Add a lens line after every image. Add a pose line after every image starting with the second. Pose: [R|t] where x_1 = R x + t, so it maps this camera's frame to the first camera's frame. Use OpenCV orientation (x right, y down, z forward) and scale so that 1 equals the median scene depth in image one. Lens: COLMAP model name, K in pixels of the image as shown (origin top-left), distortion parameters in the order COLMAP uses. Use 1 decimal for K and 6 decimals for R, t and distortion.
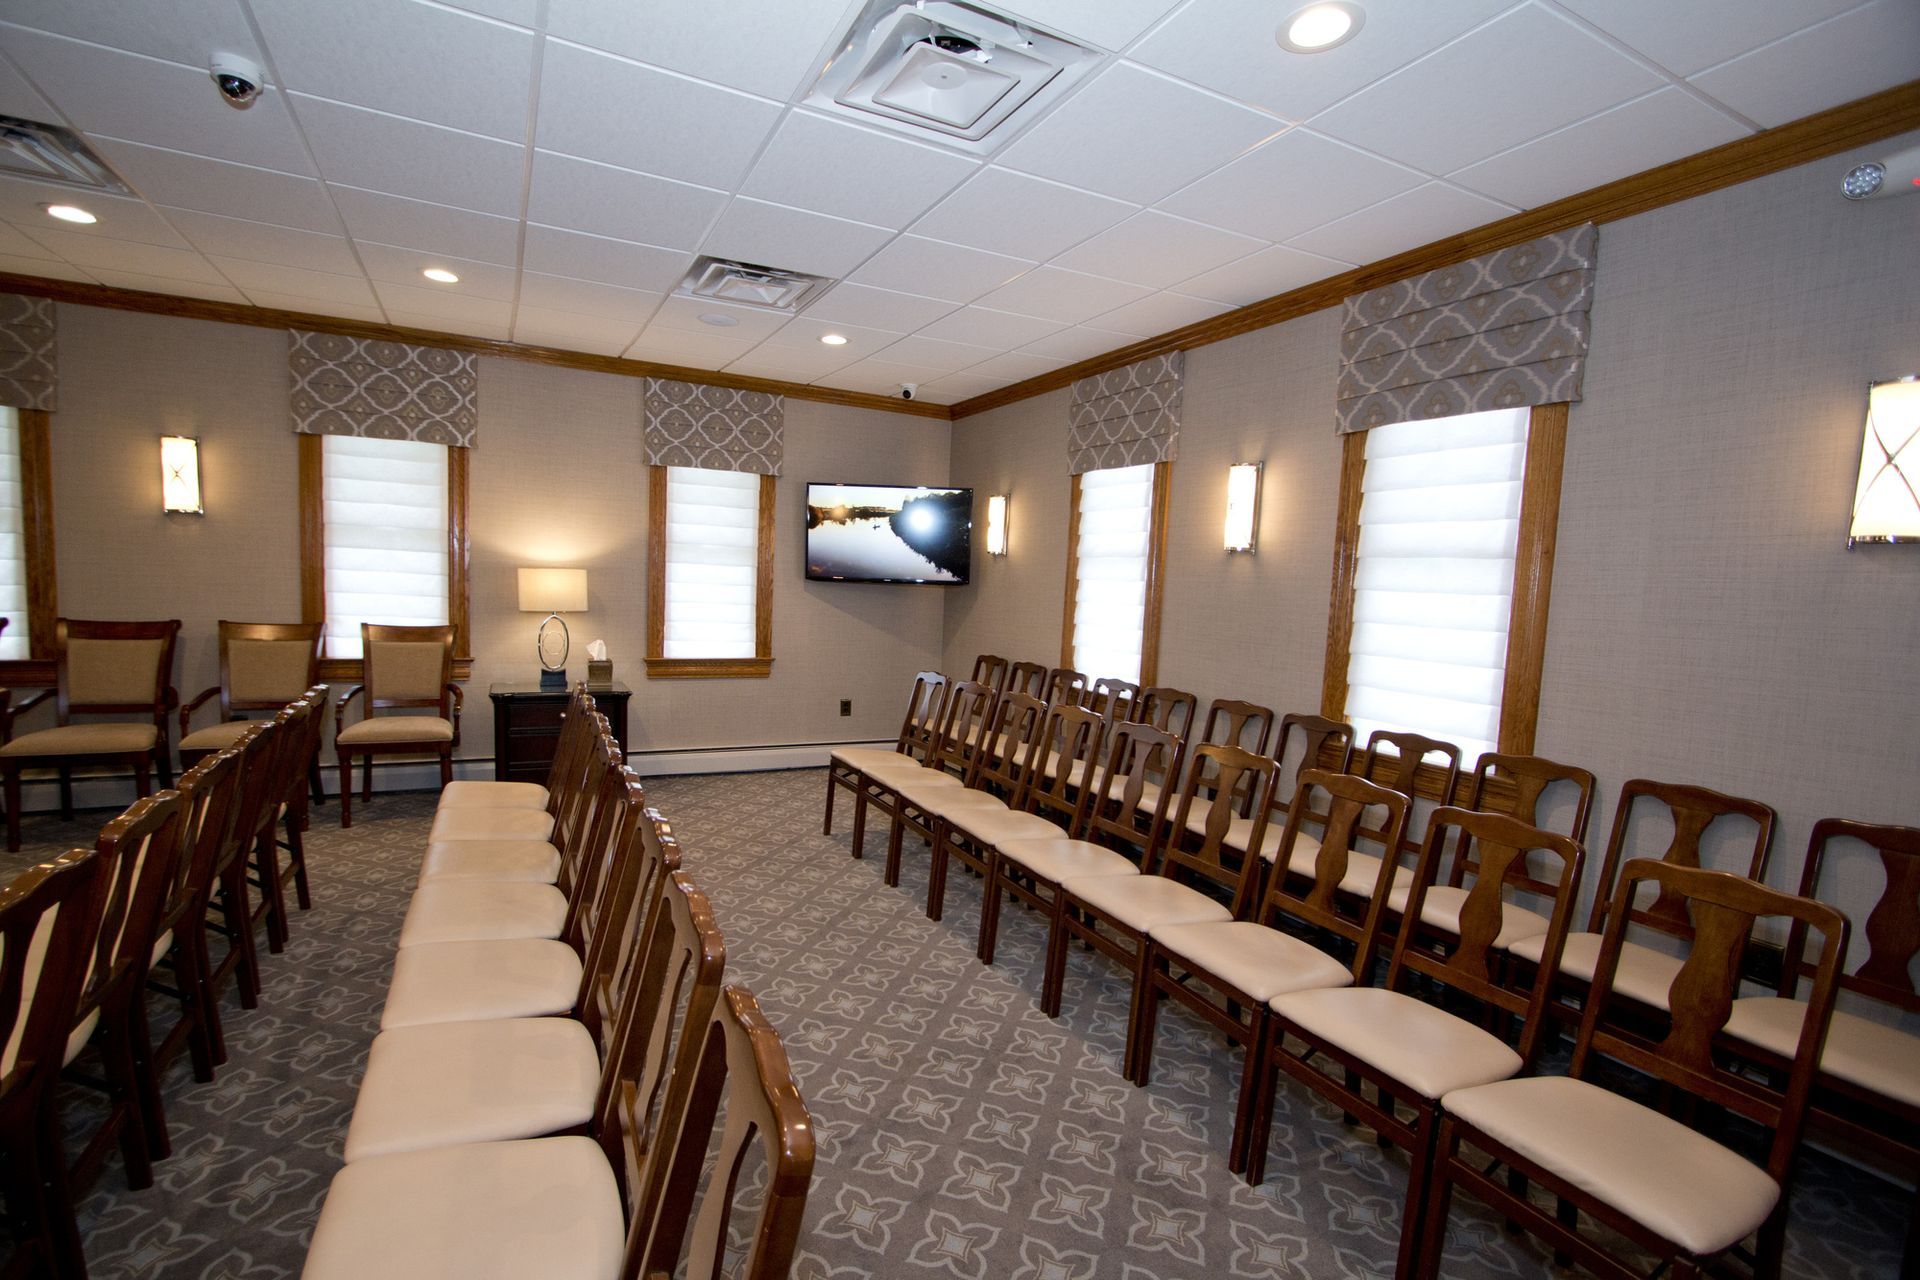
lens RADIAL K [[865.5, 0, 947.0], [0, 865.5, 650.6], [0, 0, 1]] dist [-0.023012, 0.003484]
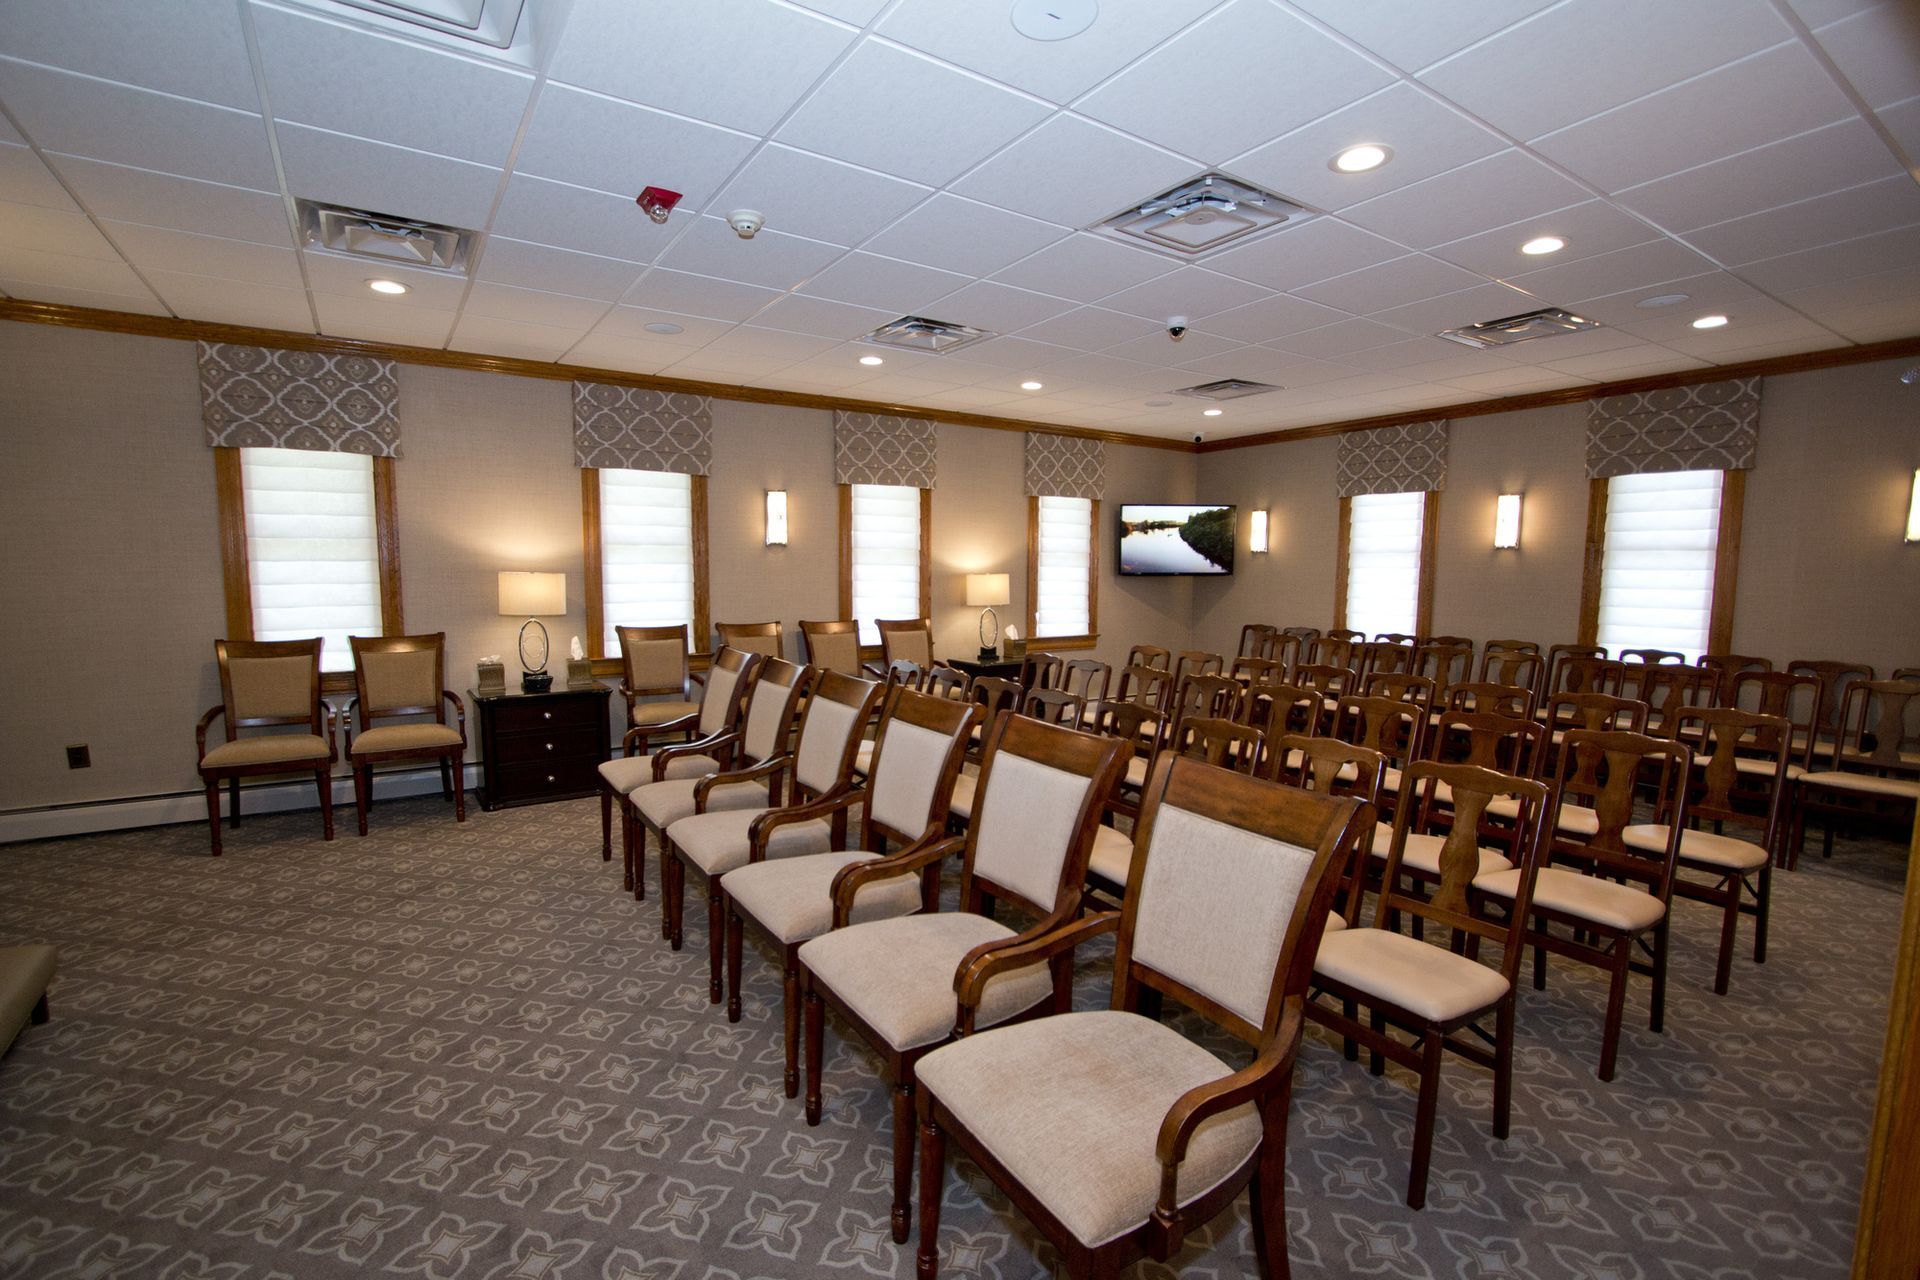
lens RADIAL K [[851.9, 0, 918.6], [0, 851.9, 642.4], [0, 0, 1]] dist [-0.029566, 0.002811]
pose [[0.993878, -0.048159, 0.099437, -0.639380], [0.047575, 0.998834, 0.008231, -0.002186], [-0.099718, -0.003450, 0.995010, -0.319448]]
